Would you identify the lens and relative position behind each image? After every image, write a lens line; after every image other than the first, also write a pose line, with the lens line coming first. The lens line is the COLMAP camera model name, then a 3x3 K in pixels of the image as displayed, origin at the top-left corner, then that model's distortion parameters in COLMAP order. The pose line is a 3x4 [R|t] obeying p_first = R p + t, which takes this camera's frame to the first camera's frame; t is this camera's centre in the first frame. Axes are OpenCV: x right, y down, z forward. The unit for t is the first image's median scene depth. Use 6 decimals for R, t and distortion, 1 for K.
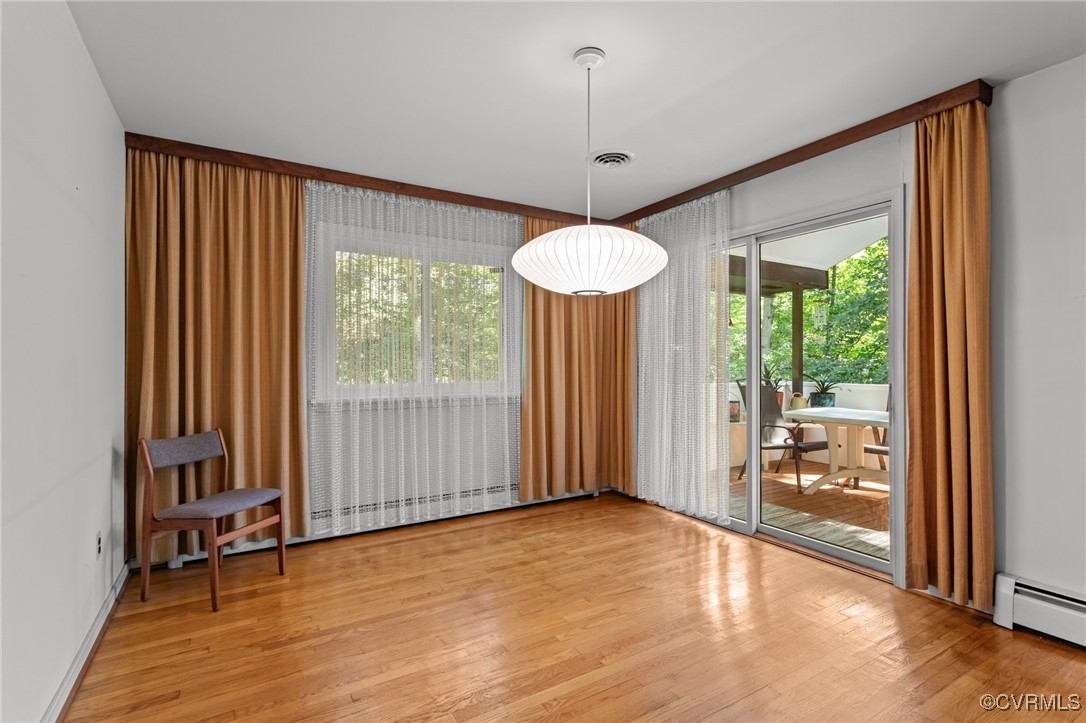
lens RADIAL K [[512.9, 0, 543.0], [0, 512.9, 361.5], [0, 0, 1]] dist [-0.000408, -0.000265]
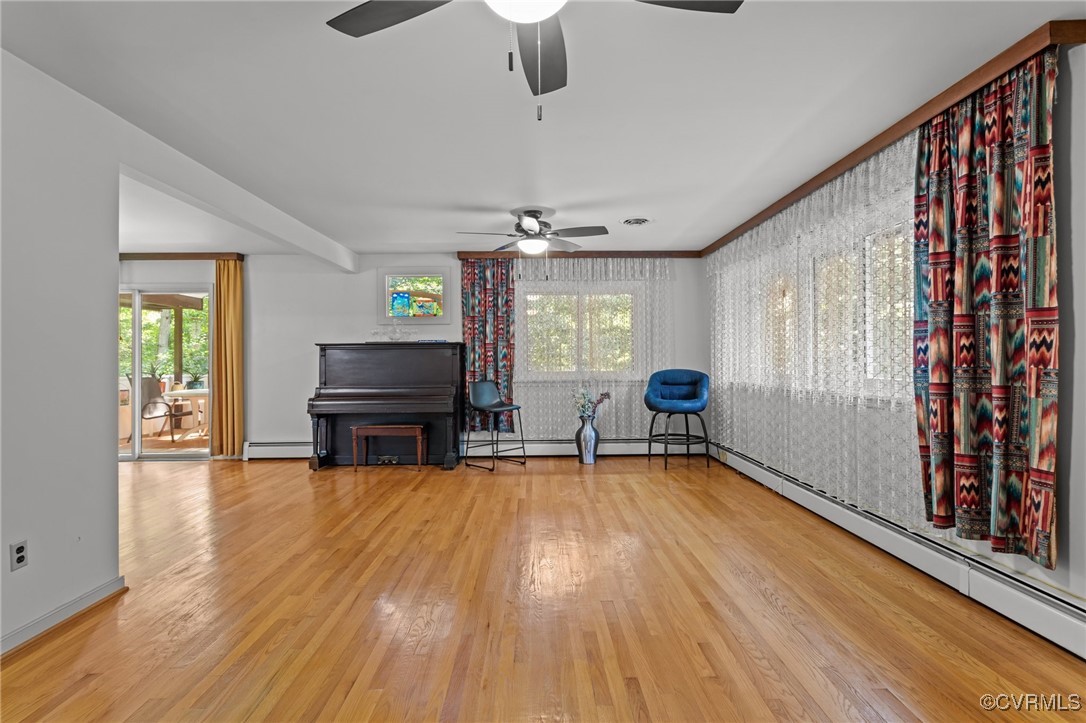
lens RADIAL K [[512.9, 0, 543.0], [0, 512.9, 361.5], [0, 0, 1]] dist [-0.000408, -0.000265]
pose [[0.506484, -0.000220, 0.862249, -0.276358], [-0.003216, 0.999993, 0.002144, -0.003618], [-0.862243, -0.003859, 0.506480, -0.755200]]
